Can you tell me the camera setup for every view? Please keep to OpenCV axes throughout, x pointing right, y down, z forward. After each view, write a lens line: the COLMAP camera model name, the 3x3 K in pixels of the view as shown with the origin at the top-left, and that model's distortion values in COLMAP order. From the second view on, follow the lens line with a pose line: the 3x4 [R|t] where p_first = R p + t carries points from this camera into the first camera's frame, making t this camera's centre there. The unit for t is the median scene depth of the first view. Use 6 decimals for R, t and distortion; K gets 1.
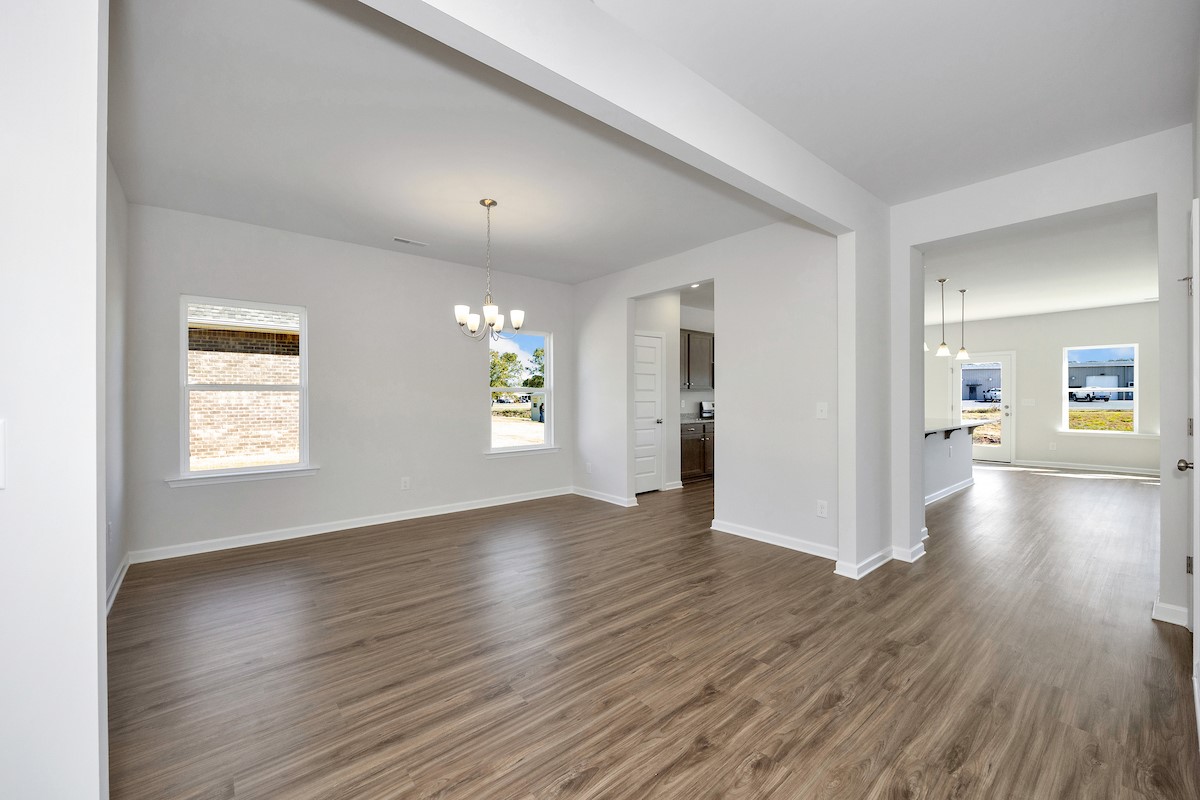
lens RADIAL K [[463.7, 0, 595.6], [0, 463.7, 402.5], [0, 0, 1]] dist [-0.002647, -0.000332]
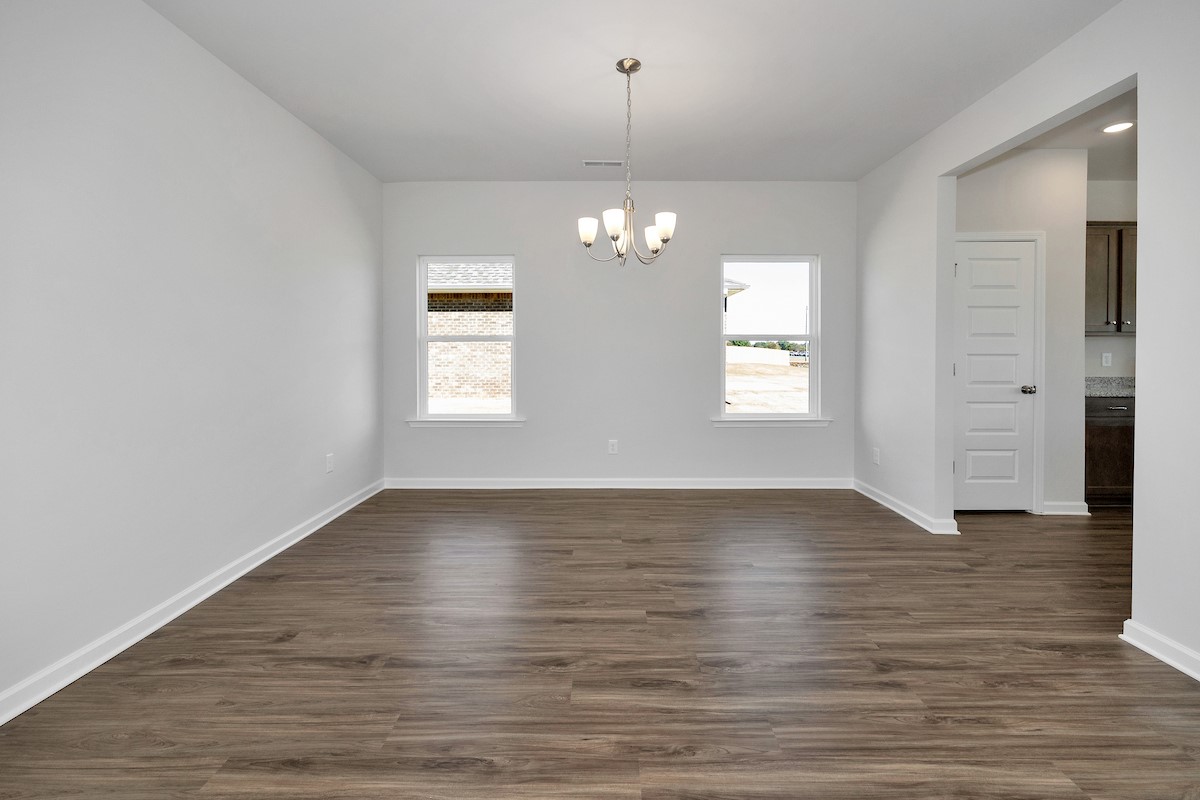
lens RADIAL K [[472.8, 0, 605.3], [0, 472.8, 364.6], [0, 0, 1]] dist [-0.000262, -0.000097]
pose [[0.770073, 0.017550, -0.637715, 0.189941], [-0.005784, 0.999773, 0.020530, 0.003853], [0.637930, -0.012121, 0.769999, 0.420259]]
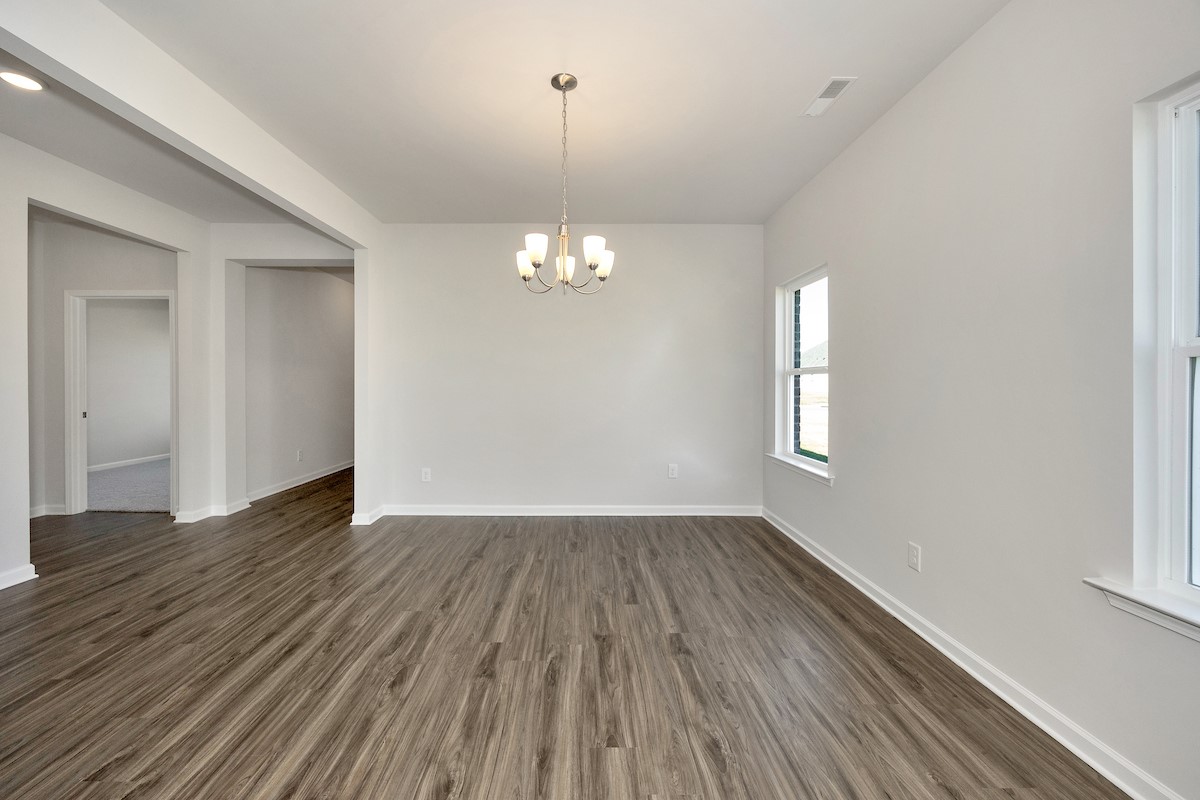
lens RADIAL K [[478.7, 0, 599.4], [0, 478.7, 392.5], [0, 0, 1]] dist [-0.000613, -0.000012]
pose [[-0.619266, 0.016655, -0.785004, 0.257013], [-0.006531, 0.999631, 0.026360, -0.012532], [0.785154, 0.021451, -0.618929, 1.417168]]
